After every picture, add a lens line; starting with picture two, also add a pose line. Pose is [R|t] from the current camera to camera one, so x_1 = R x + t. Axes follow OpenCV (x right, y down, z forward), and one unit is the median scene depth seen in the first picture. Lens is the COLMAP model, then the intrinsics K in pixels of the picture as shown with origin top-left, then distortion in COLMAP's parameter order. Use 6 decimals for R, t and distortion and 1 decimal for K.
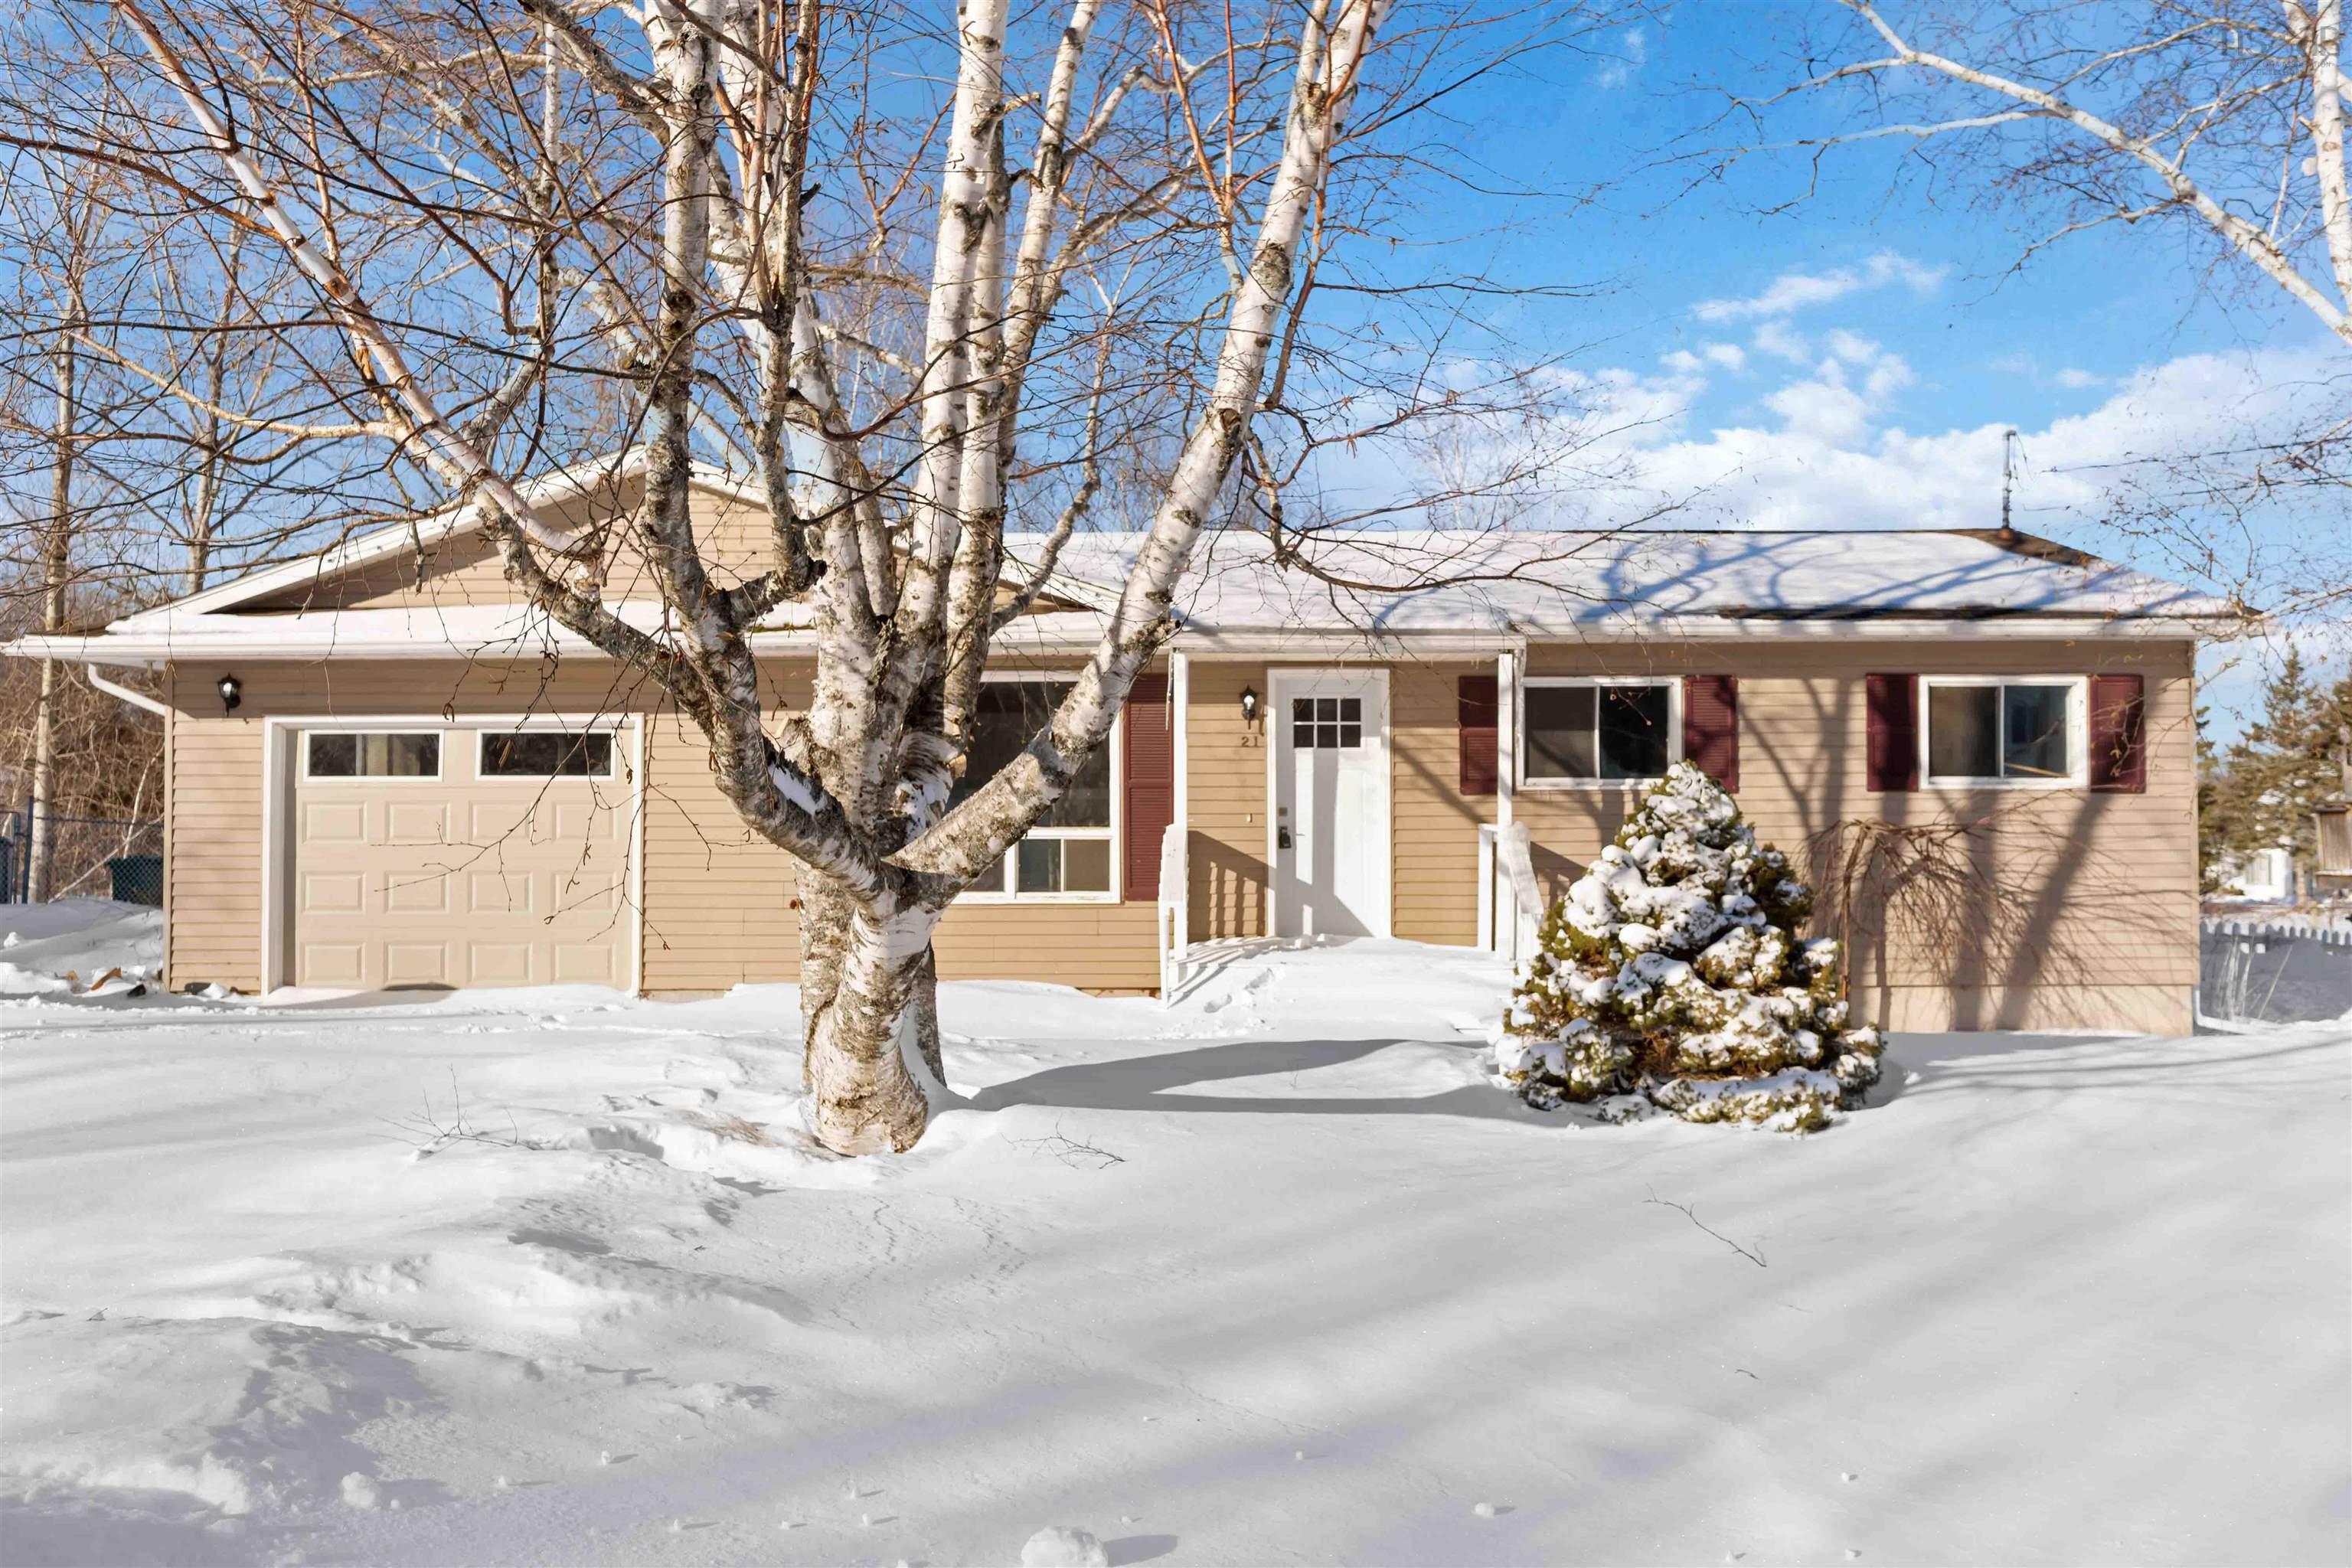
lens RADIAL K [[1692.5, 0, 1211.3], [0, 1692.5, 727.1], [0, 0, 1]] dist [0.007744, -0.001158]
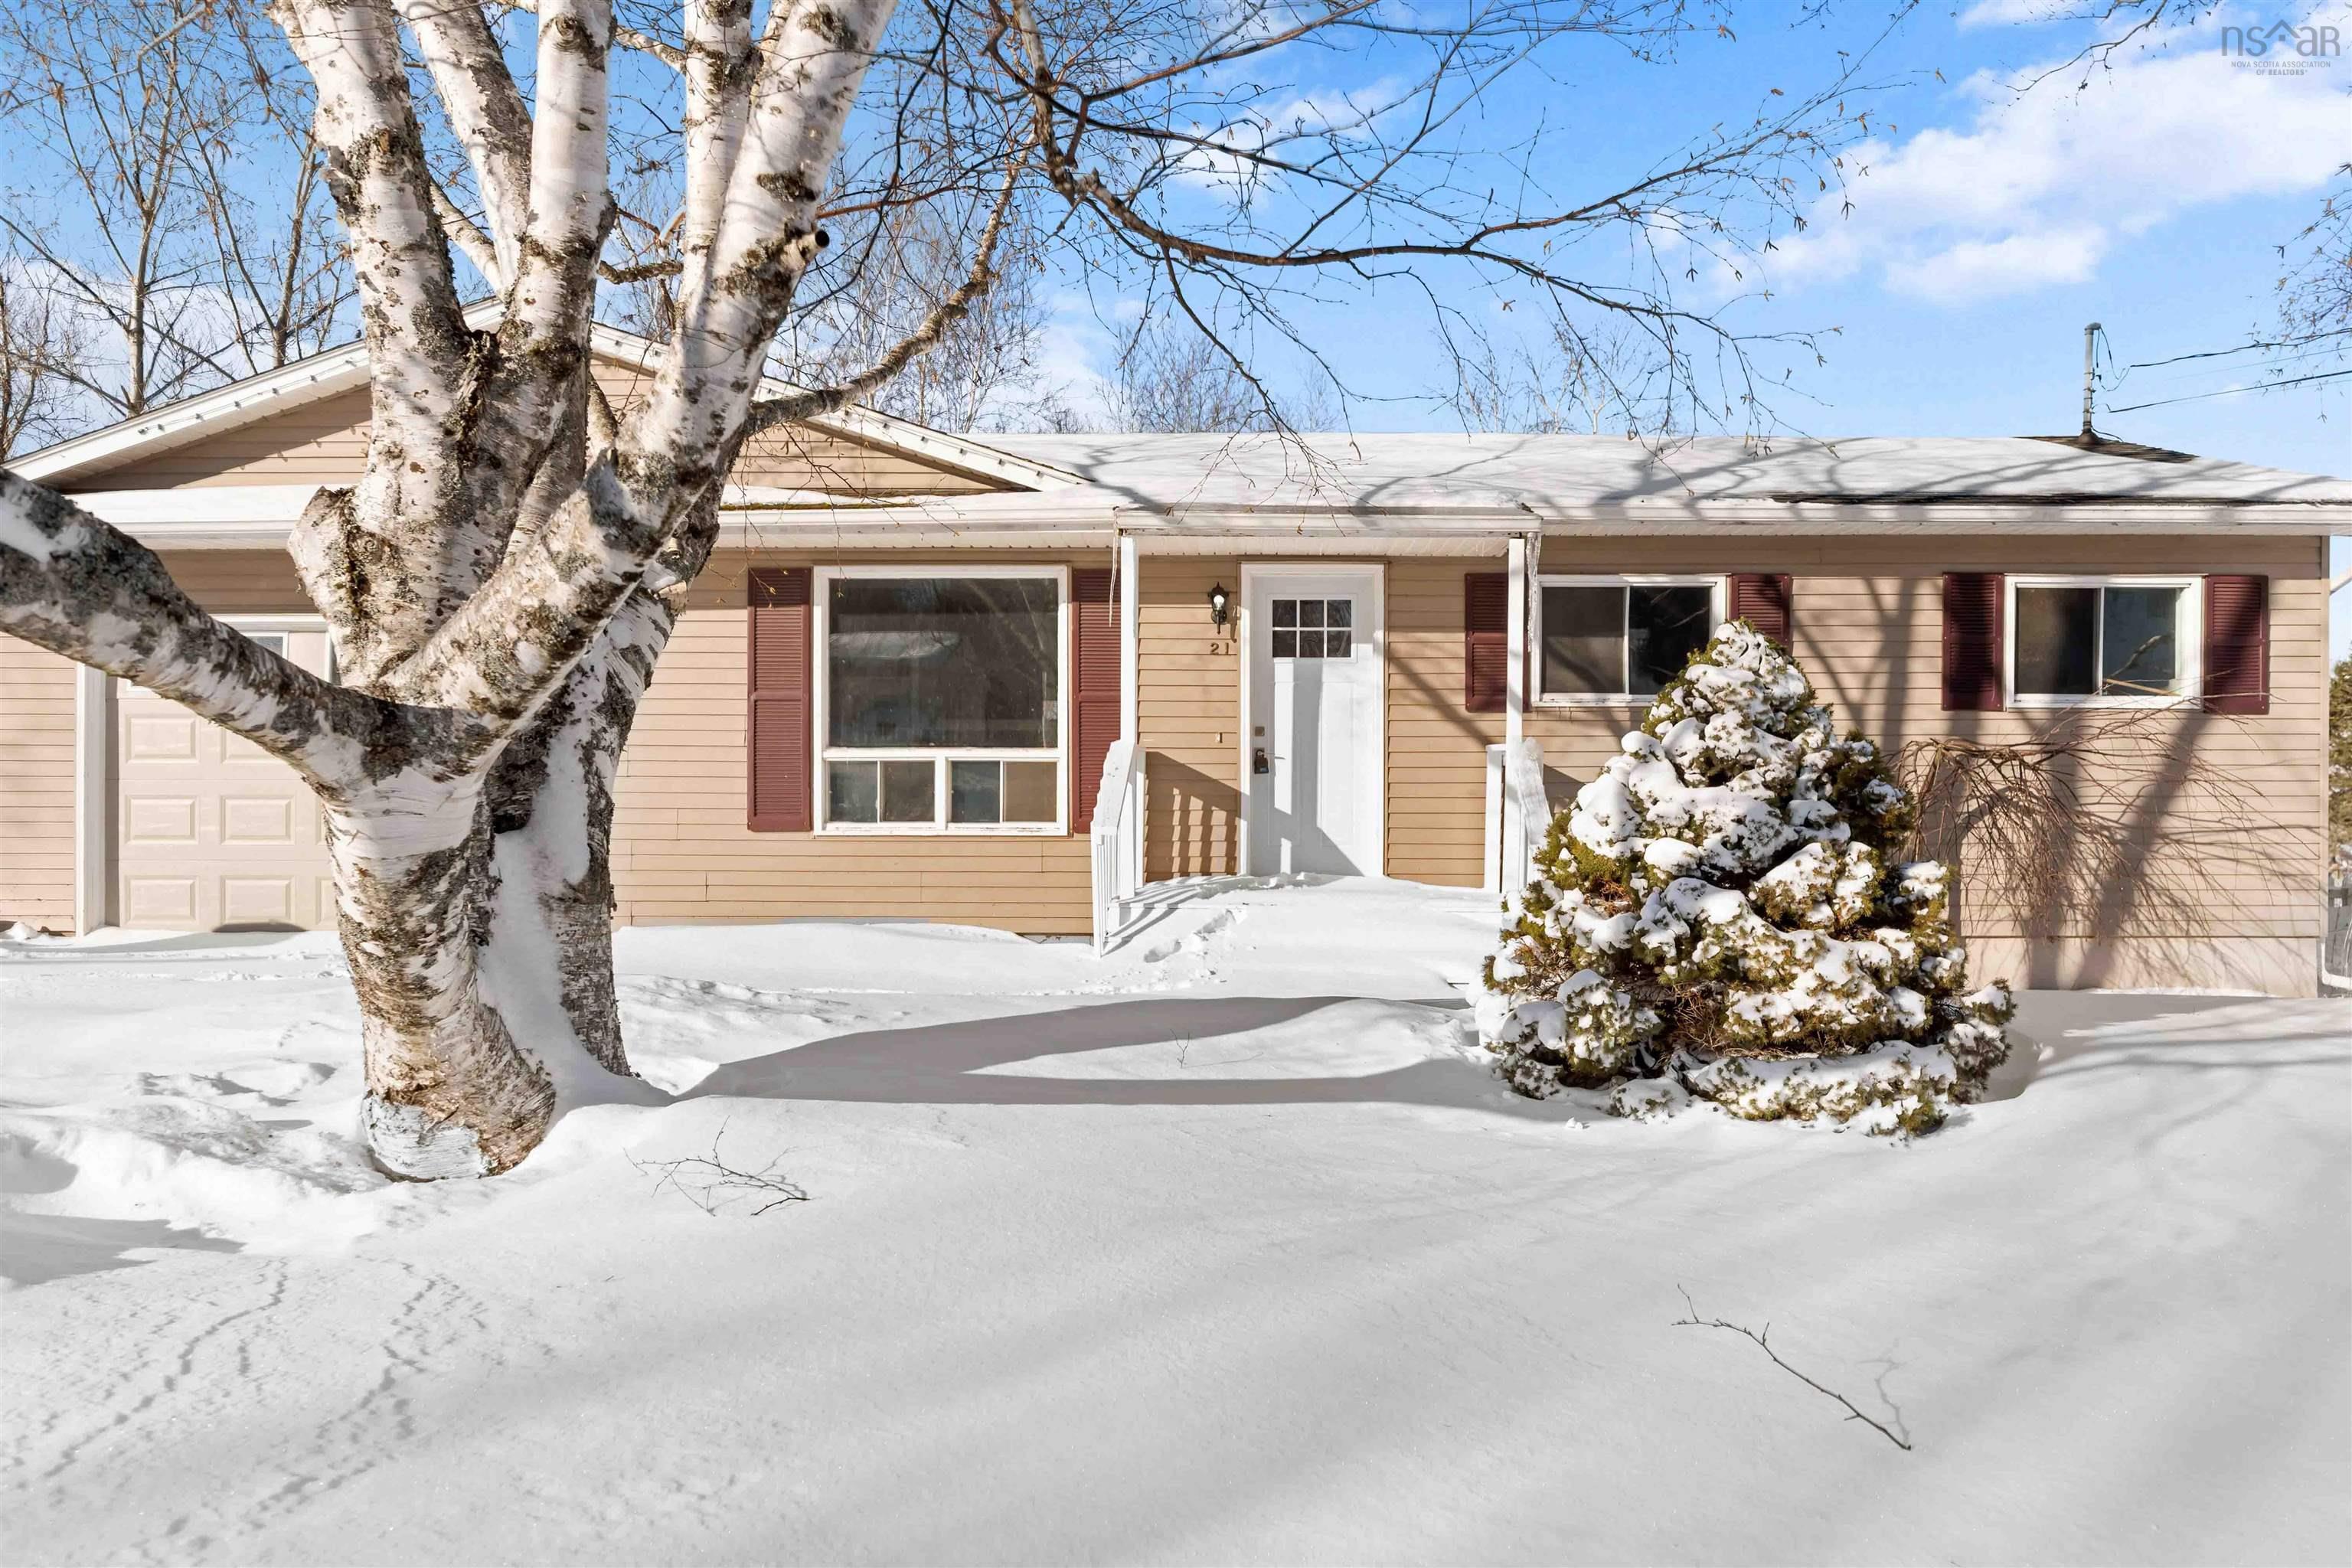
lens RADIAL K [[1532.1, 0, 1262.7], [0, 1532.1, 754.4], [0, 0, 1]] dist [0.005073, -0.000823]
pose [[0.999885, 0.003389, -0.014796, 0.057170], [-0.002933, 0.999524, 0.030714, 0.039101], [0.014893, -0.030667, 0.999419, 0.225334]]
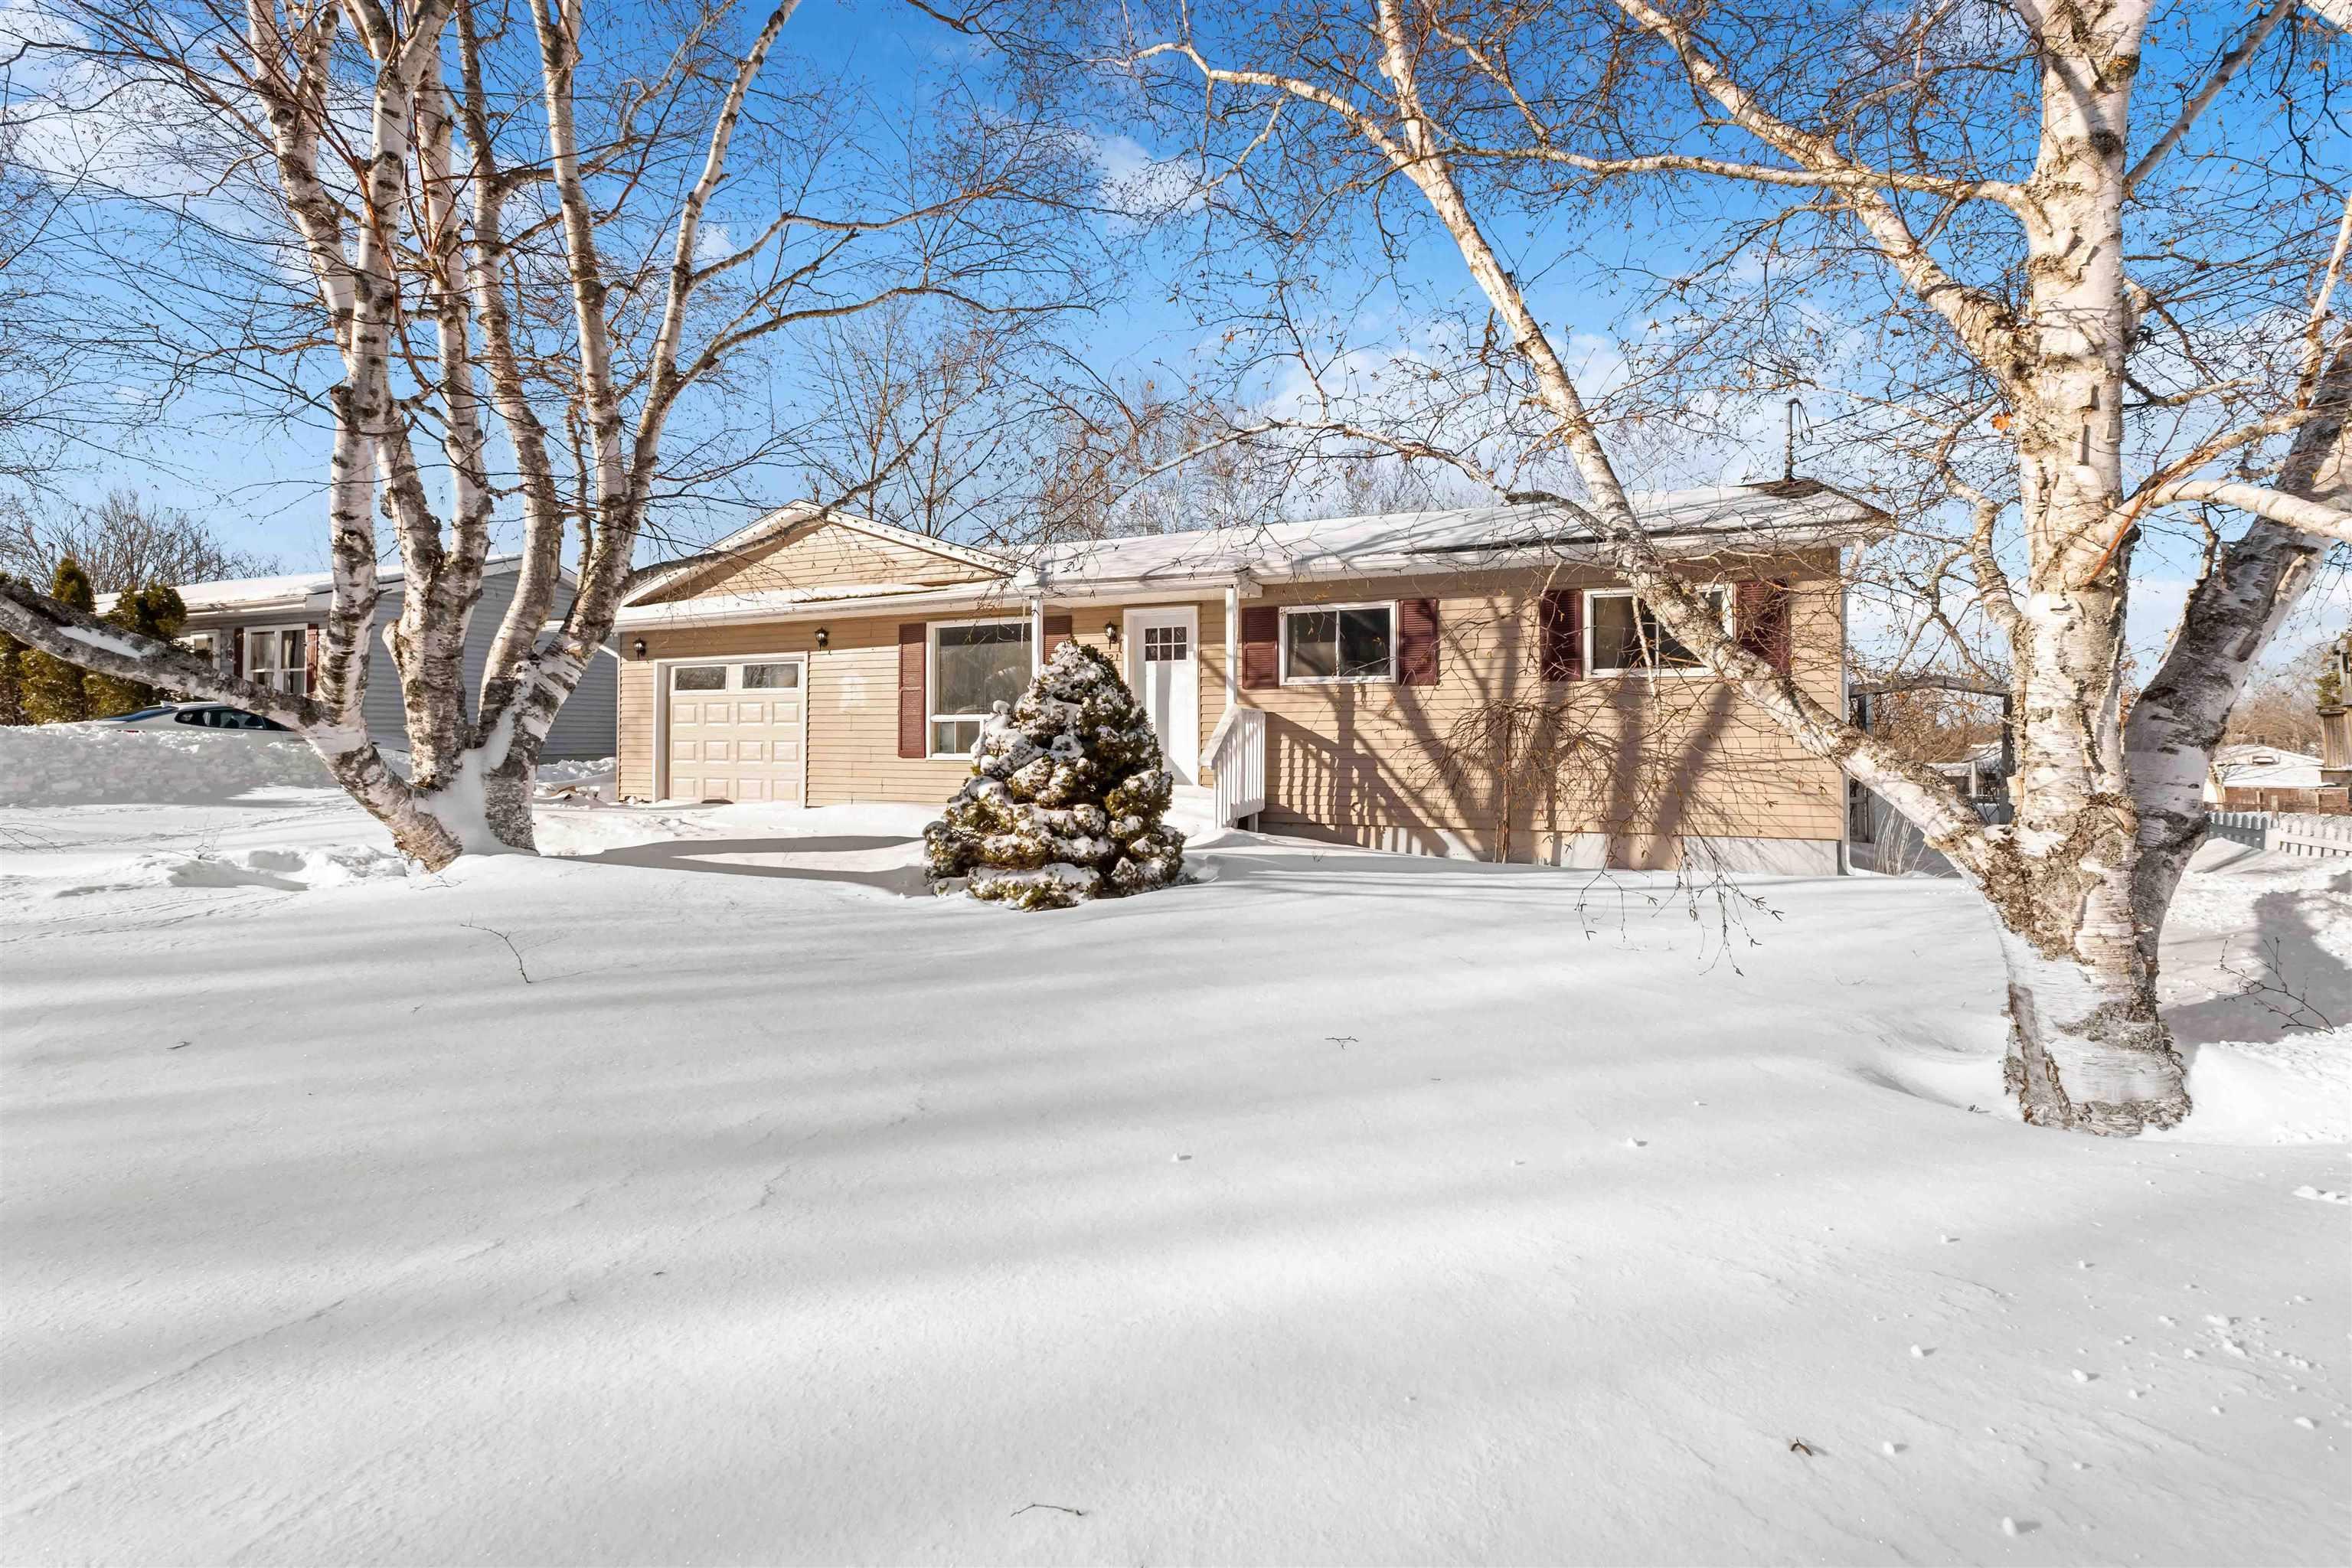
lens RADIAL K [[981.6, 0, 1216.1], [0, 981.6, 696.1], [0, 0, 1]] dist [0.005774, -0.000545]
pose [[0.922414, -0.016205, -0.385862, 0.463127], [0.018868, 0.999817, 0.003113, 0.043901], [0.385741, -0.010152, 0.922551, 0.212636]]
